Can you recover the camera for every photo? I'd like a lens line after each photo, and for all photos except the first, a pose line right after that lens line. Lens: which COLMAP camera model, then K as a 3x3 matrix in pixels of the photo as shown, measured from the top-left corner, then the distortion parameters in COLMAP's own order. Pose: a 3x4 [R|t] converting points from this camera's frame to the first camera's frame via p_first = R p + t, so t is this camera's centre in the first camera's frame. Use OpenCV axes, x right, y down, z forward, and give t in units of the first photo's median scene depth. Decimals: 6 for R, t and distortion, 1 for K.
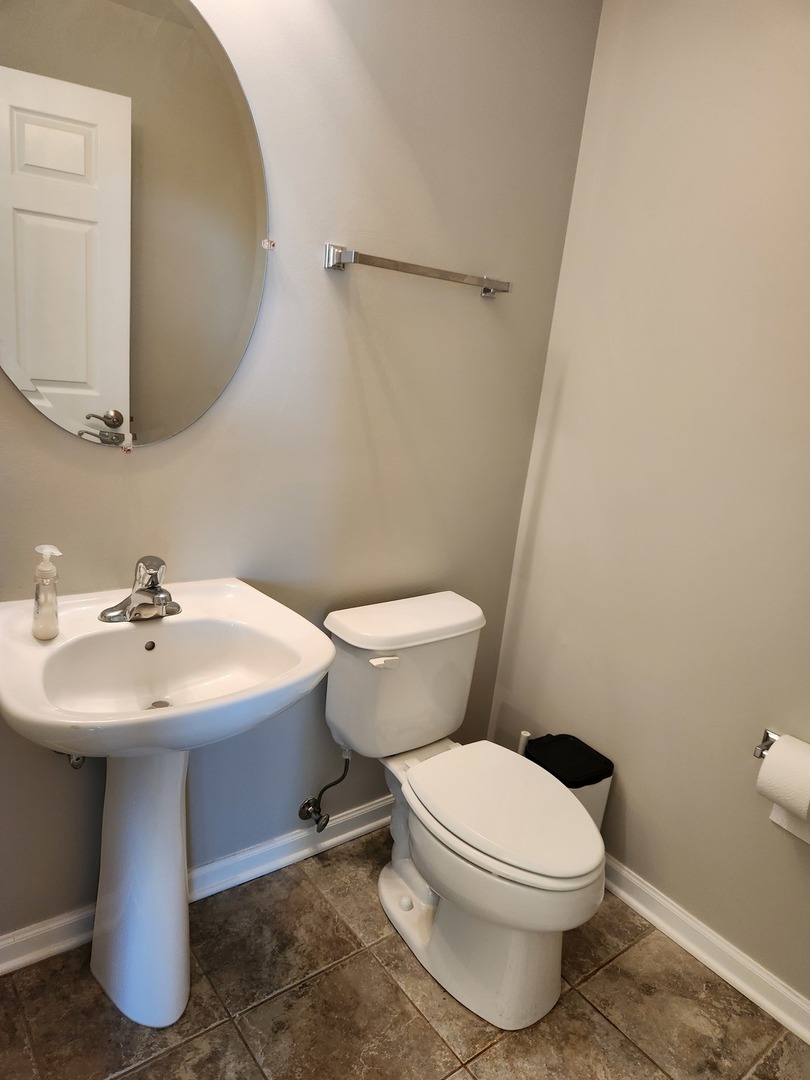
lens RADIAL K [[723.9, 0, 398.3], [0, 723.9, 534.4], [0, 0, 1]] dist [0.065562, -0.056640]
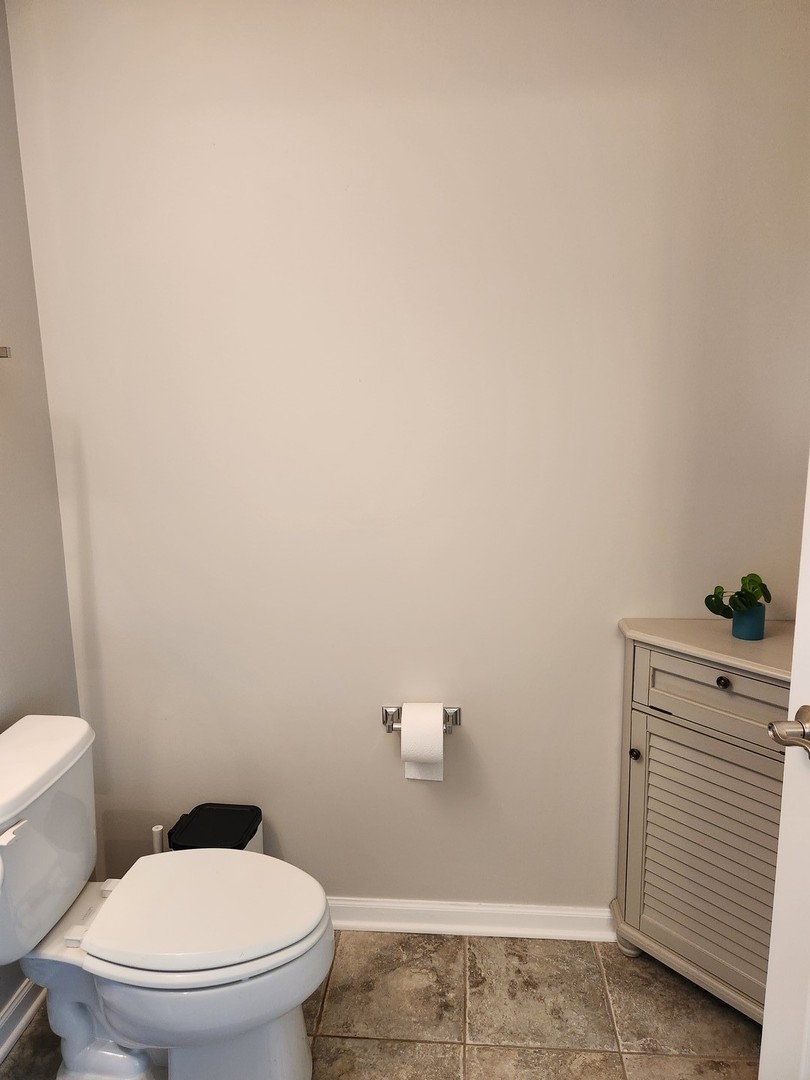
lens RADIAL K [[723.9, 0, 398.3], [0, 723.9, 534.4], [0, 0, 1]] dist [0.065562, -0.056640]
pose [[0.682554, -0.253516, 0.685456, -0.199810], [0.290649, 0.954708, 0.063680, -0.061111], [-0.670554, 0.155762, 0.725324, 0.102461]]
